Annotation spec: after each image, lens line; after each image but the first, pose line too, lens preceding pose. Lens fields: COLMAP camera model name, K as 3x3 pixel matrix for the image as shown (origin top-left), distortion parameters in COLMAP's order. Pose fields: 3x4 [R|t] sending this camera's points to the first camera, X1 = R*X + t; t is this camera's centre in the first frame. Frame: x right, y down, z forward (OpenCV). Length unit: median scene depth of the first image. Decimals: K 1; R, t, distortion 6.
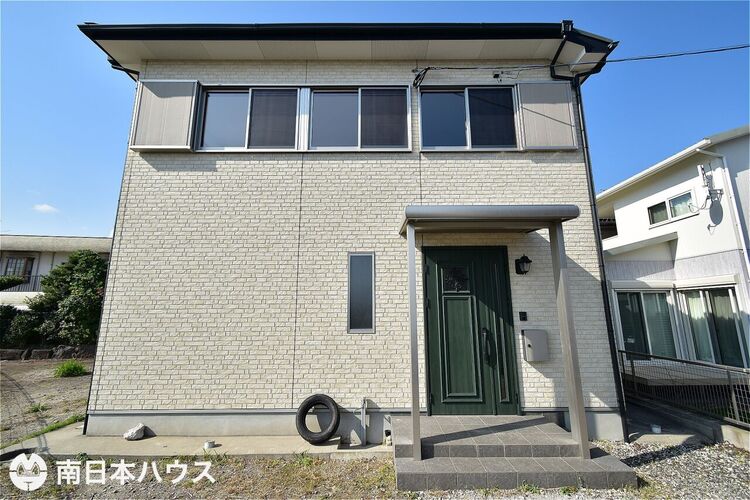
lens RADIAL K [[332.4, 0, 376.7], [0, 332.4, 249.1], [0, 0, 1]] dist [-0.002967, -0.000312]
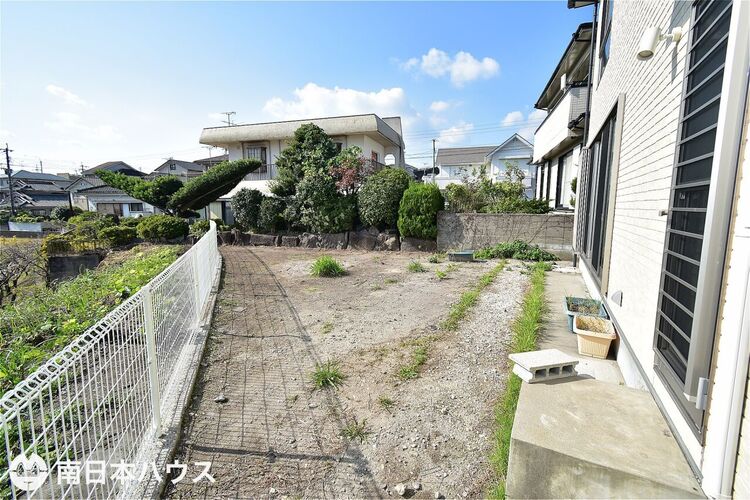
lens RADIAL K [[332.4, 0, 380.2], [0, 332.4, 247.8], [0, 0, 1]] dist [-0.002967, -0.000312]
pose [[0.884701, 0.064992, -0.461606, -0.346799], [0.082230, 0.952947, 0.291770, 0.080713], [0.458849, -0.296087, 0.837729, 0.320115]]
